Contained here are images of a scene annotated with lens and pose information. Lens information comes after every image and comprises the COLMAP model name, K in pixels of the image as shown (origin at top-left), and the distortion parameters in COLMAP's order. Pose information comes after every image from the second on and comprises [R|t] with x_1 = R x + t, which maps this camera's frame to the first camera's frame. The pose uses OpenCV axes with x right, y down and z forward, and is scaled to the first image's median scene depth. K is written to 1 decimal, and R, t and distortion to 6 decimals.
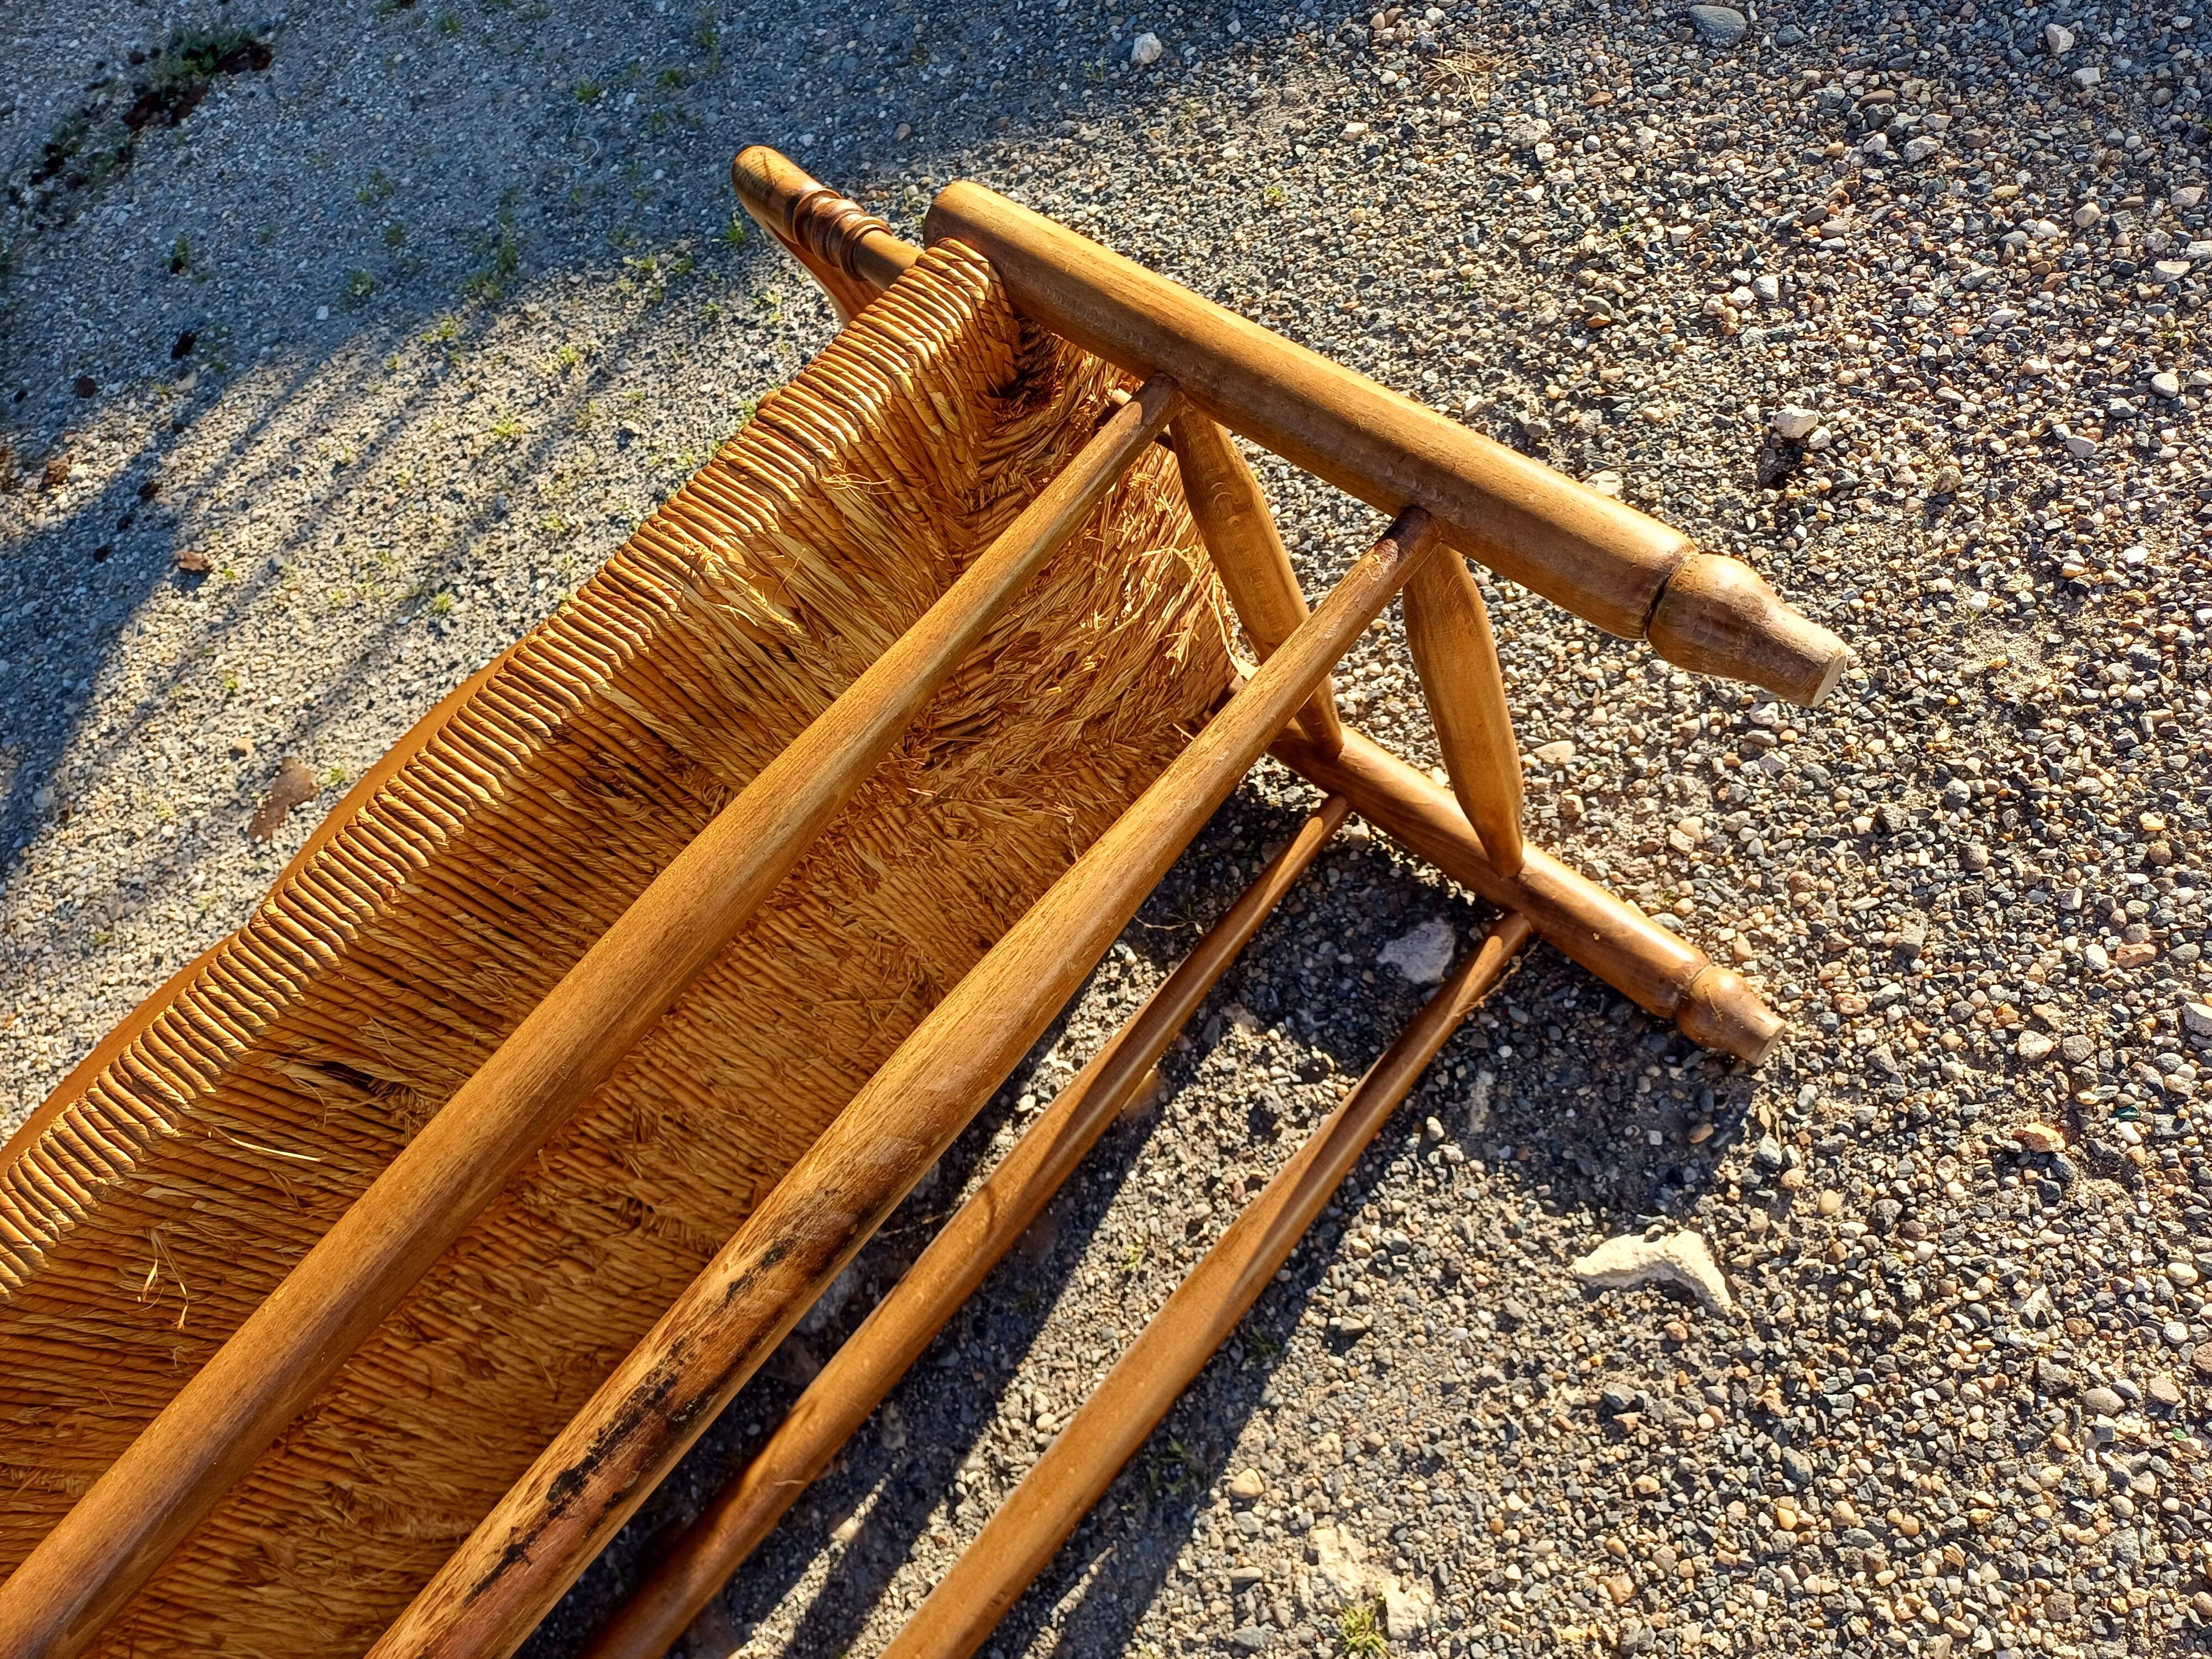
lens RADIAL K [[1632.6, 0, 1113.1], [0, 1632.6, 809.9], [0, 0, 1]] dist [0.063290, -0.055892]
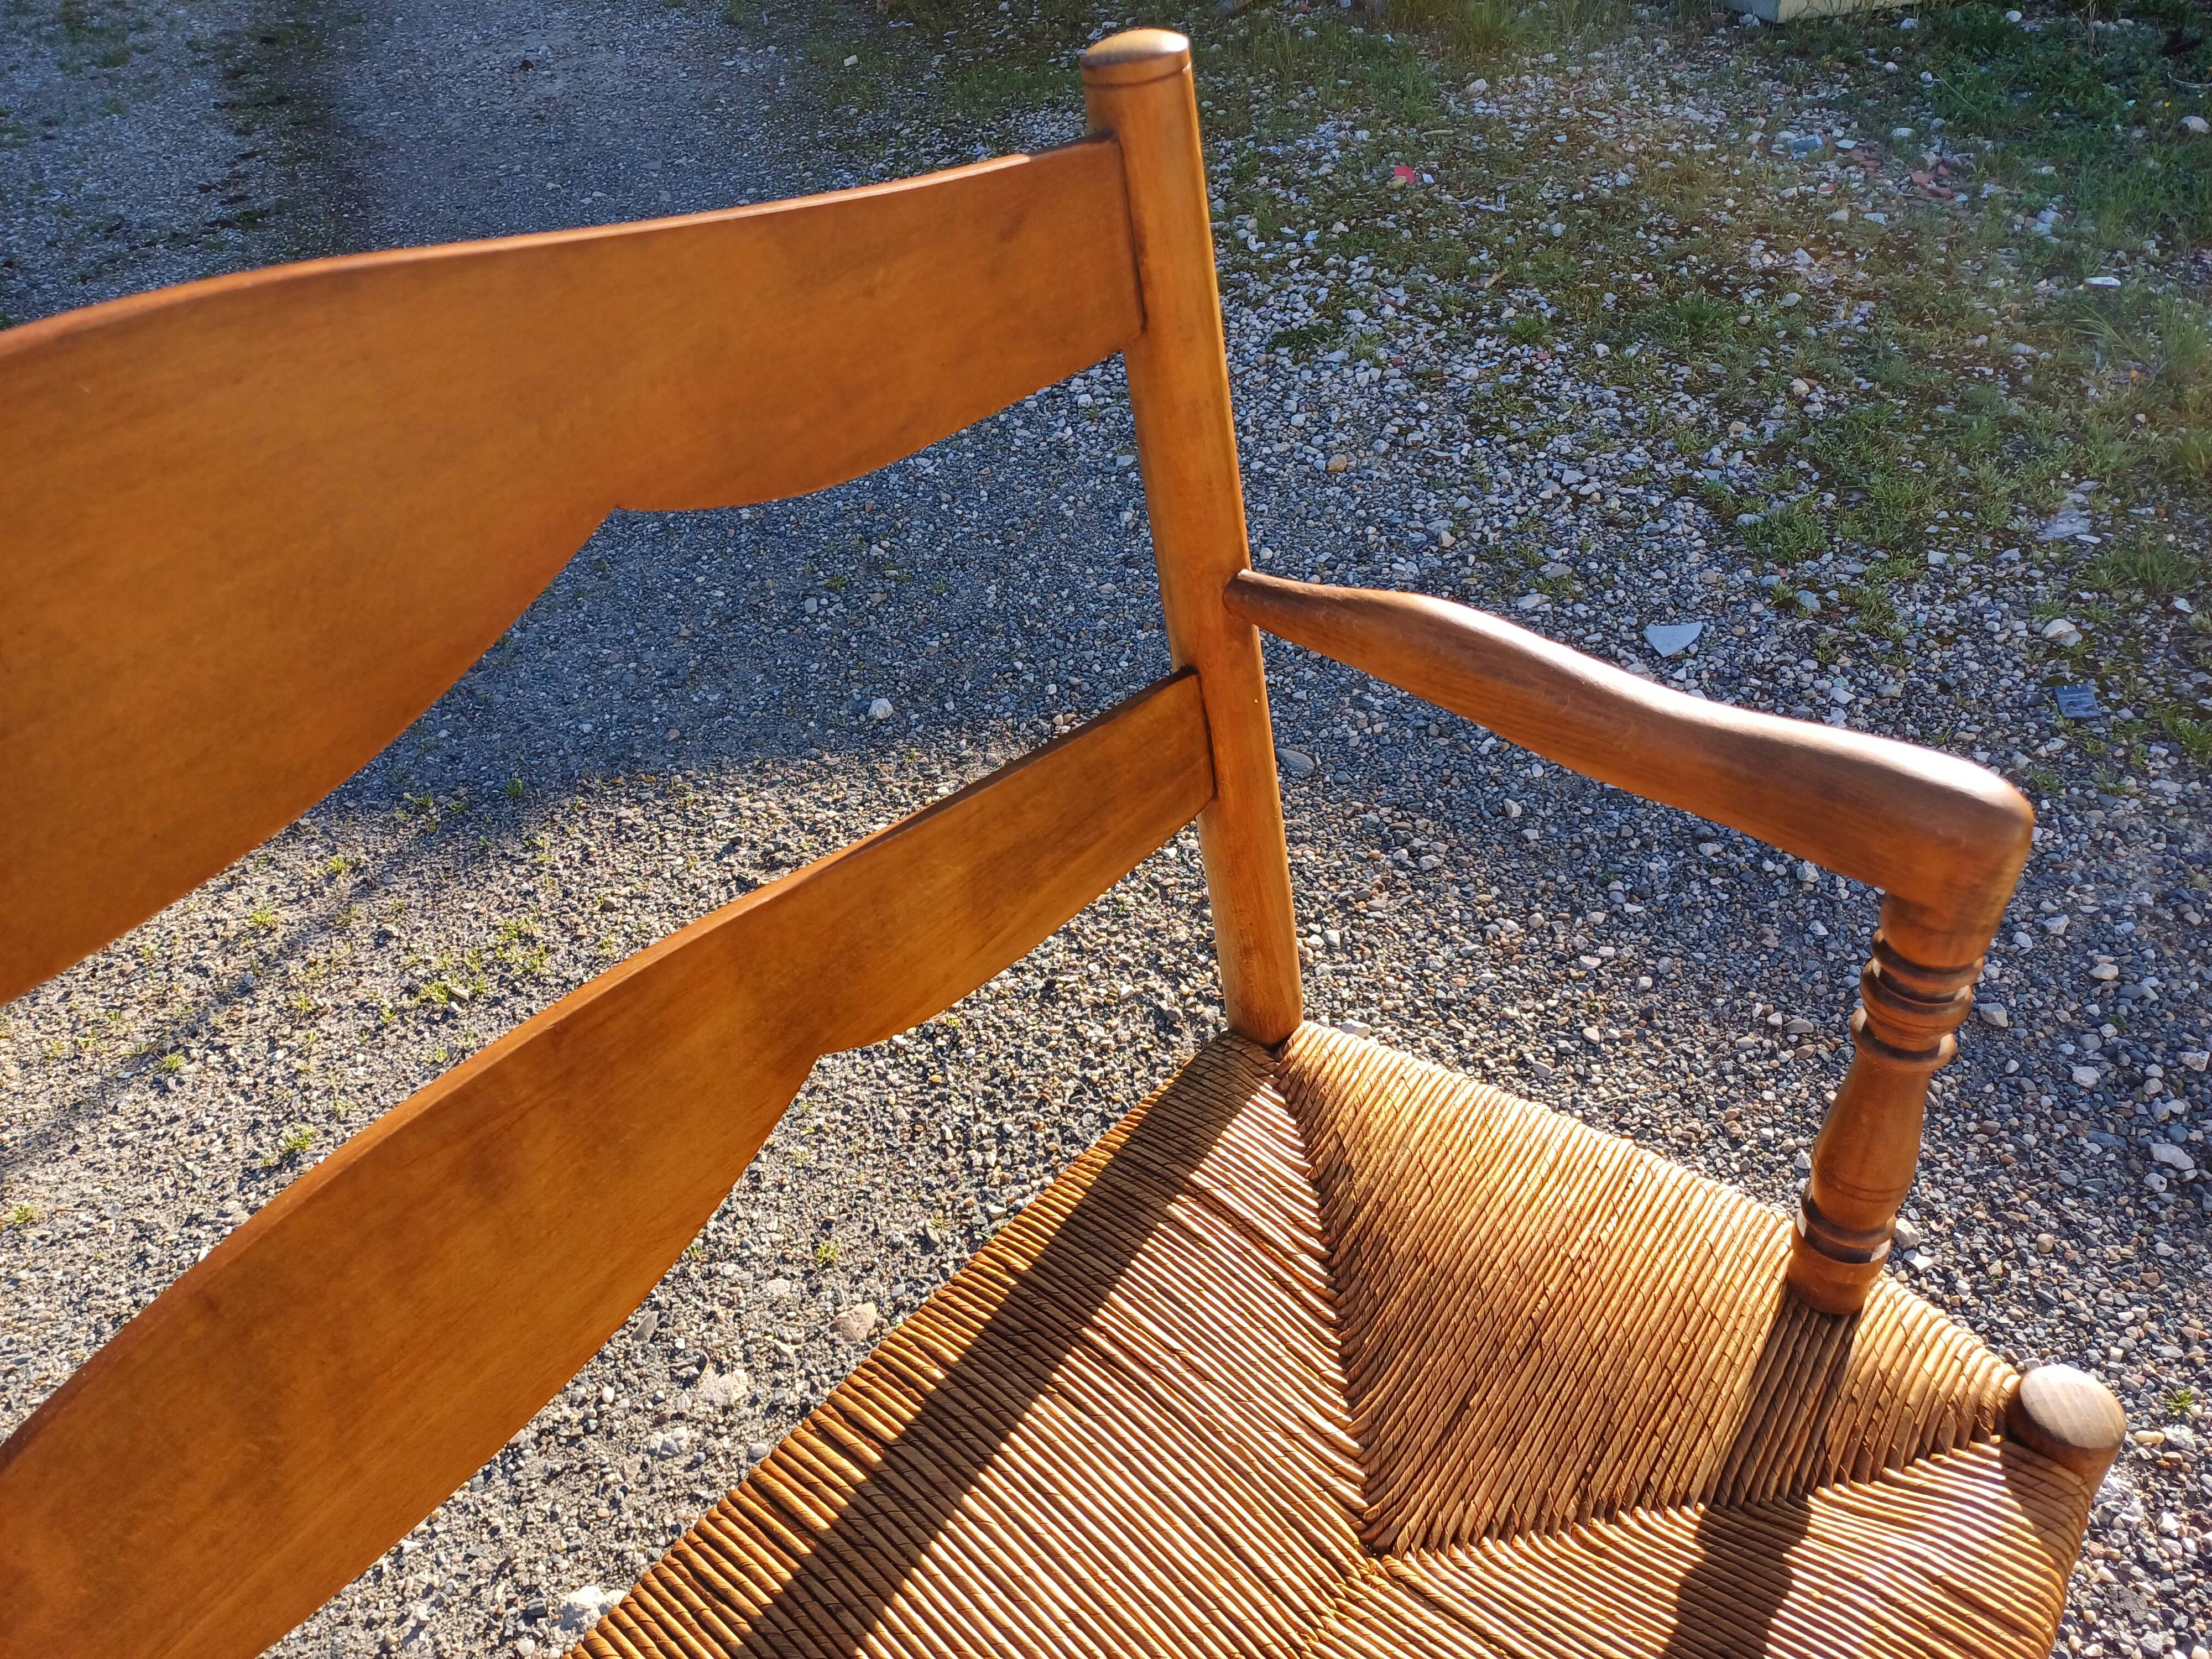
lens RADIAL K [[1632.6, 0, 1068.8], [0, 1632.6, 807.0], [0, 0, 1]] dist [0.063290, -0.055892]
pose [[0.963634, 0.154726, 0.217873, -0.145045], [-0.061598, 0.921976, -0.382316, 0.130557], [-0.260028, 0.354992, 0.897979, -0.233282]]
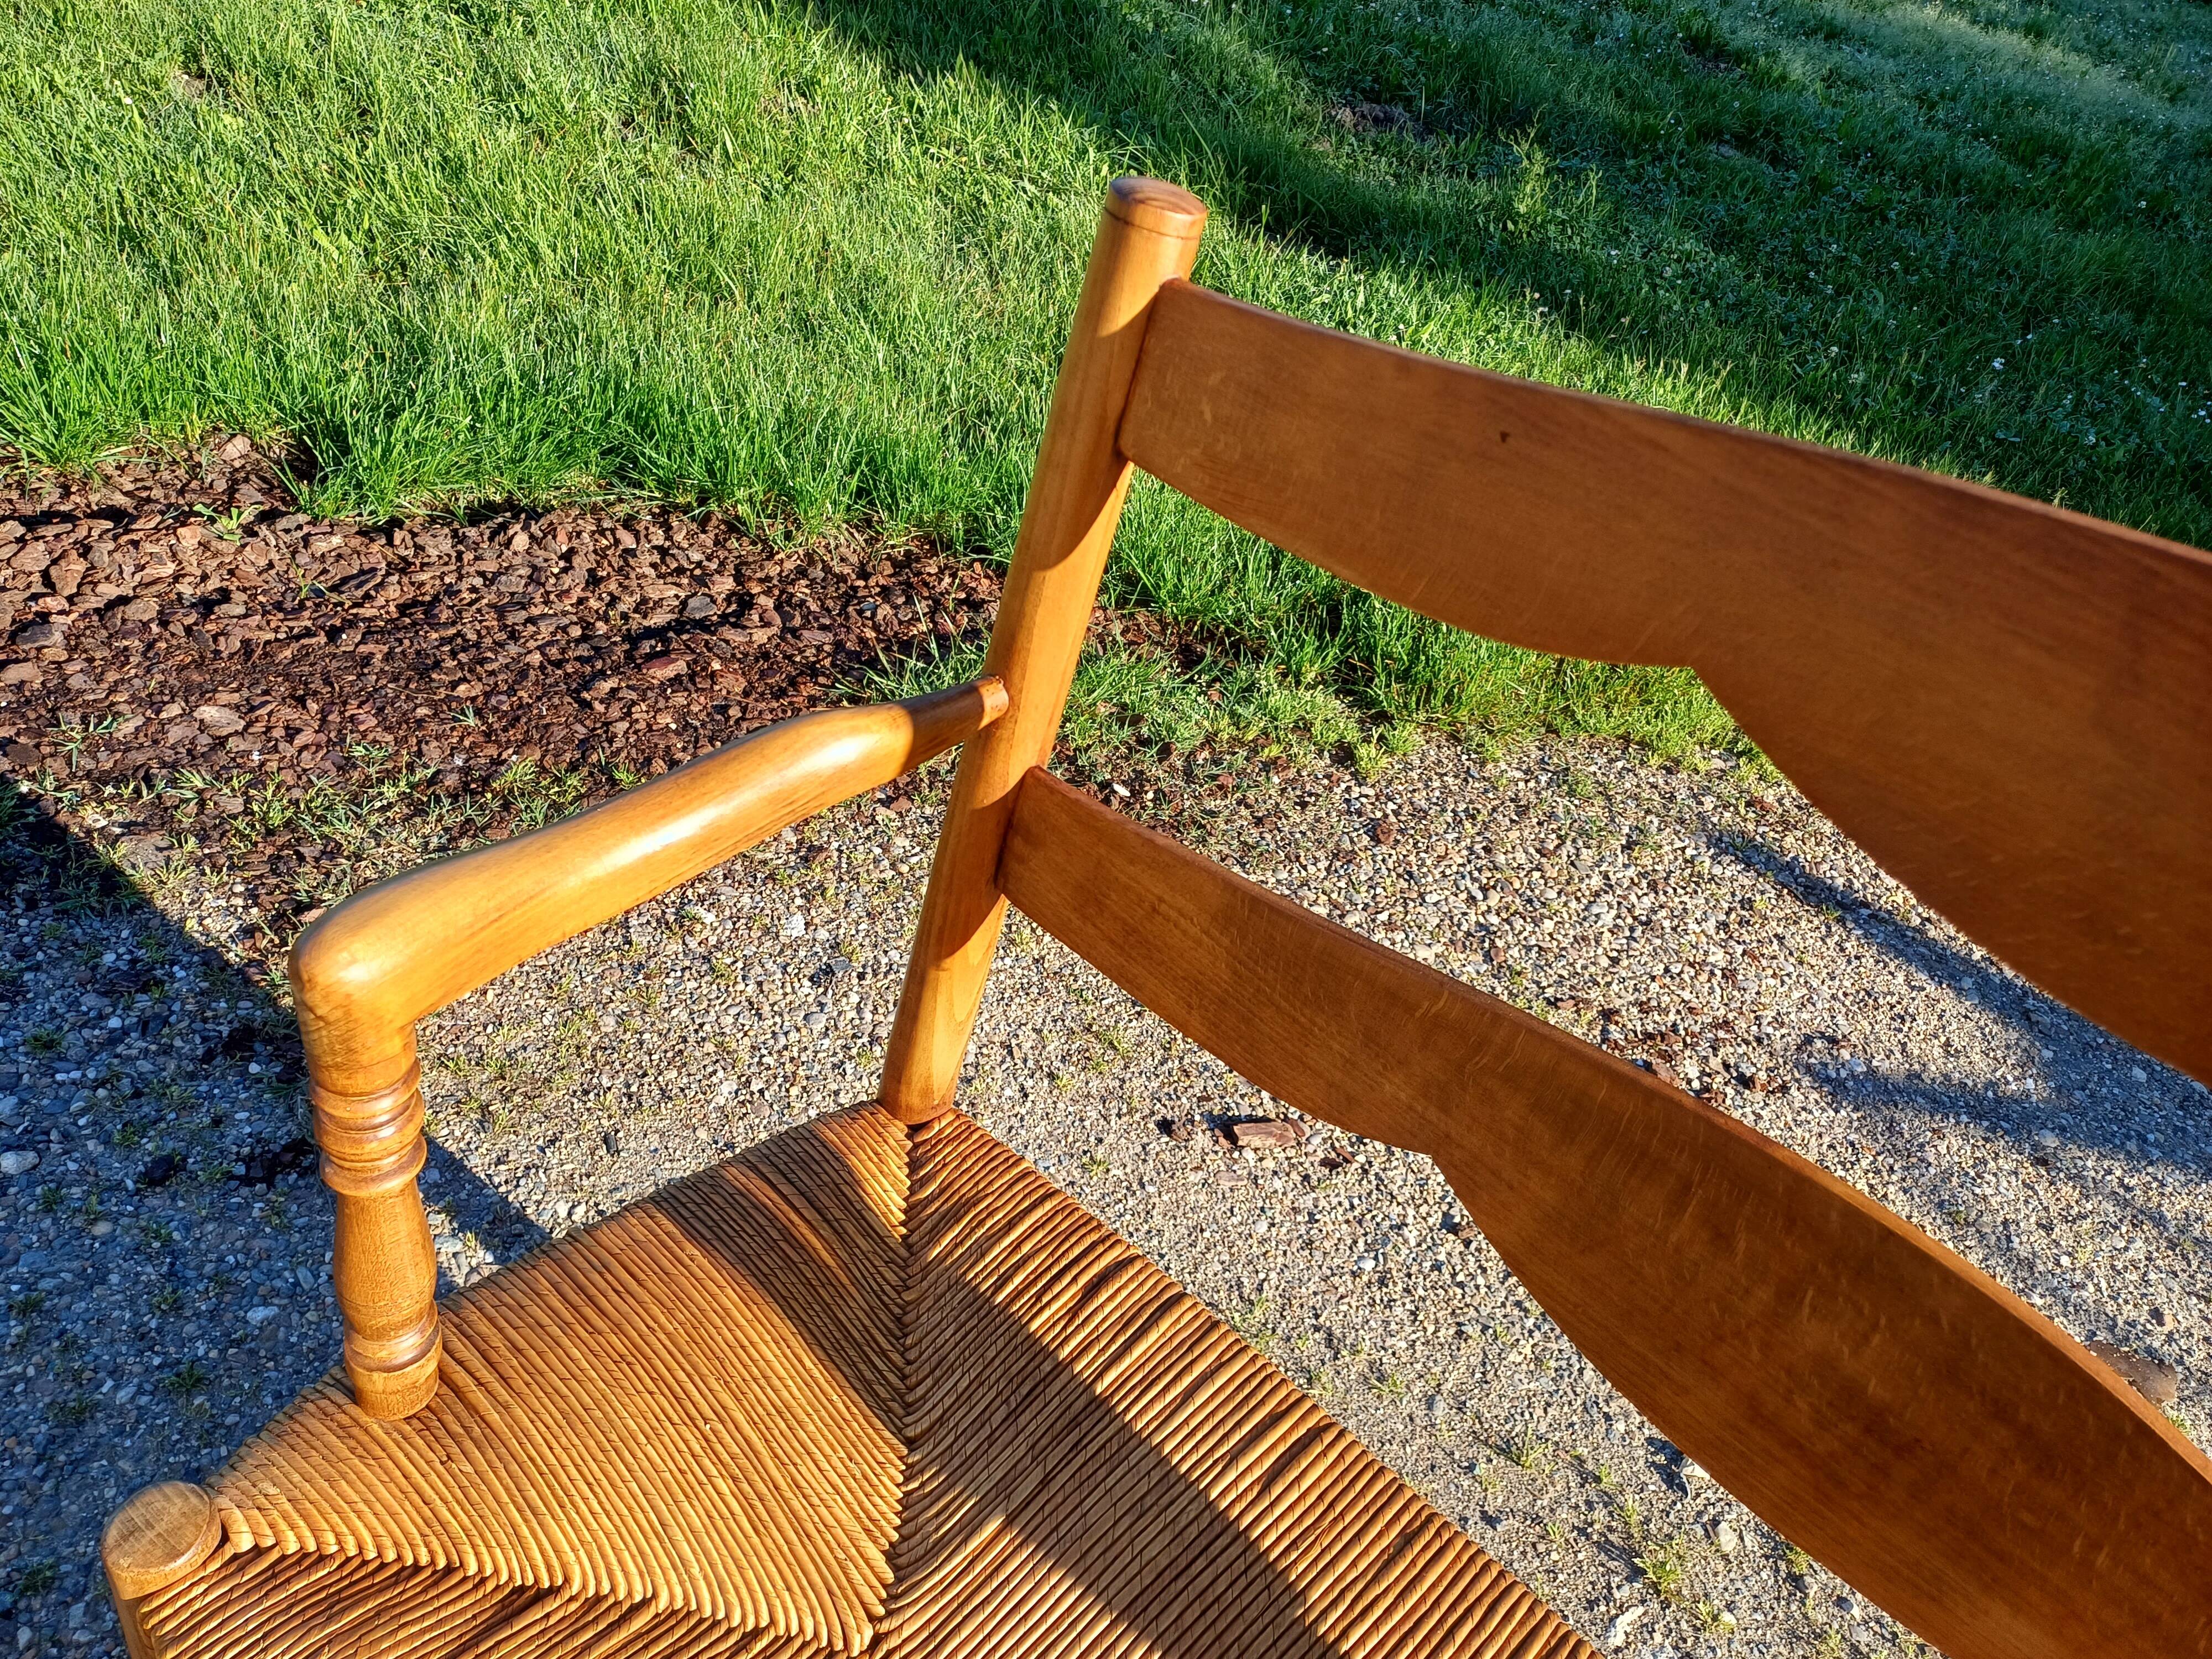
lens RADIAL K [[1632.6, 0, 1091.5], [0, 1632.6, 817.5], [0, 0, 1]] dist [0.063290, -0.055892]
pose [[-0.066027, 0.837183, -0.542923, -0.224150], [-0.945979, 0.120578, 0.300974, 0.353106], [0.317435, 0.533466, 0.783996, -0.346023]]
